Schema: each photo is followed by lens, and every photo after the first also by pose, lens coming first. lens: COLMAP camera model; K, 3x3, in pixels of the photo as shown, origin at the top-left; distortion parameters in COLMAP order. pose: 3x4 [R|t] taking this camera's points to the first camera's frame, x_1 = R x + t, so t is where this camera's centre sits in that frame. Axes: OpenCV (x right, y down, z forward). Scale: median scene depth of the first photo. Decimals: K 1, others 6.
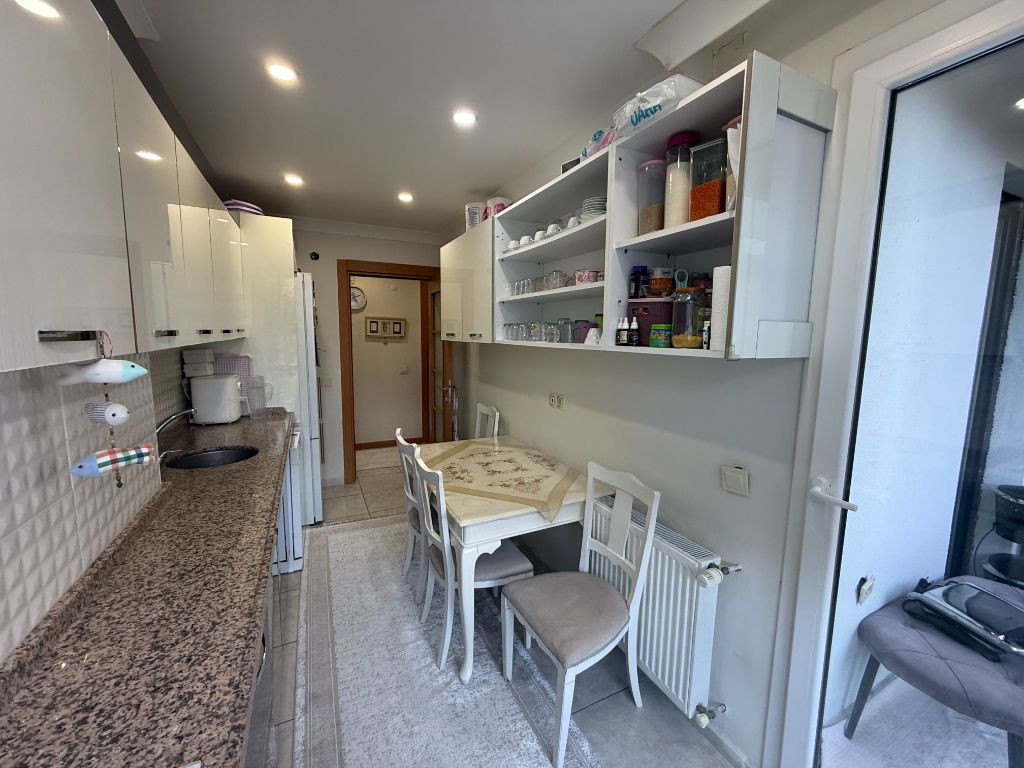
lens RADIAL K [[409.0, 0, 510.7], [0, 409.0, 382.8], [0, 0, 1]] dist [-0.002826, 0.000548]
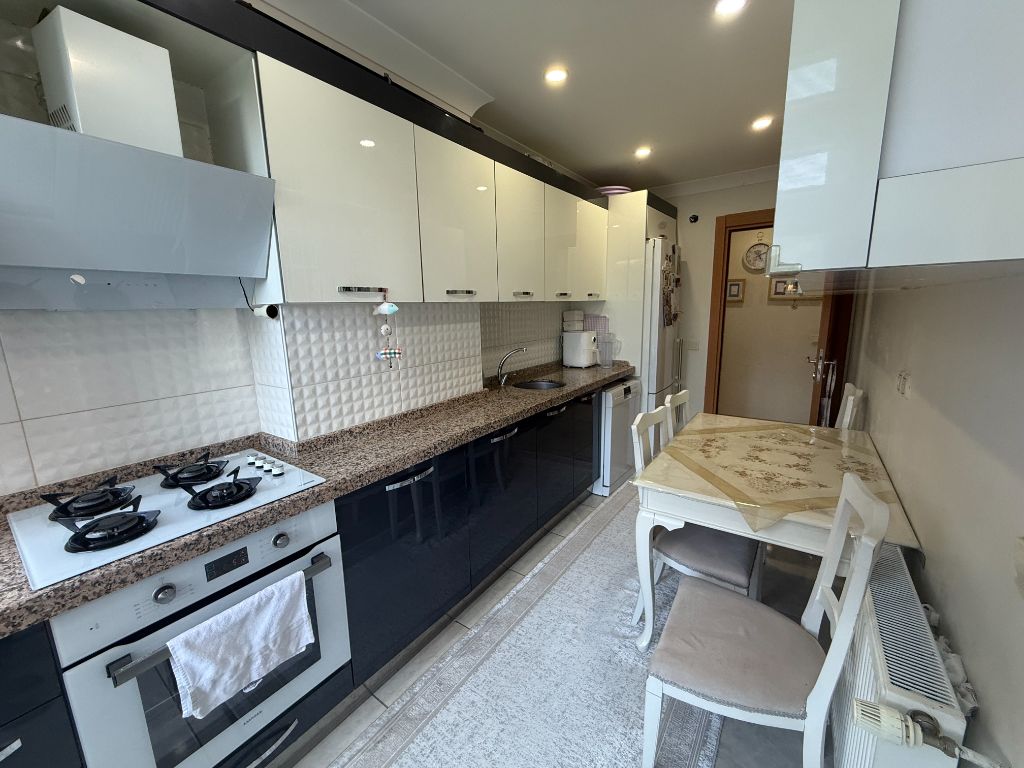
lens RADIAL K [[409.0, 0, 510.7], [0, 409.0, 382.8], [0, 0, 1]] dist [-0.002826, 0.000548]
pose [[0.472273, 0.134335, -0.871156, 0.432787], [-0.077119, 0.990826, 0.110981, 0.025150], [0.878072, 0.014769, 0.478300, 0.226871]]
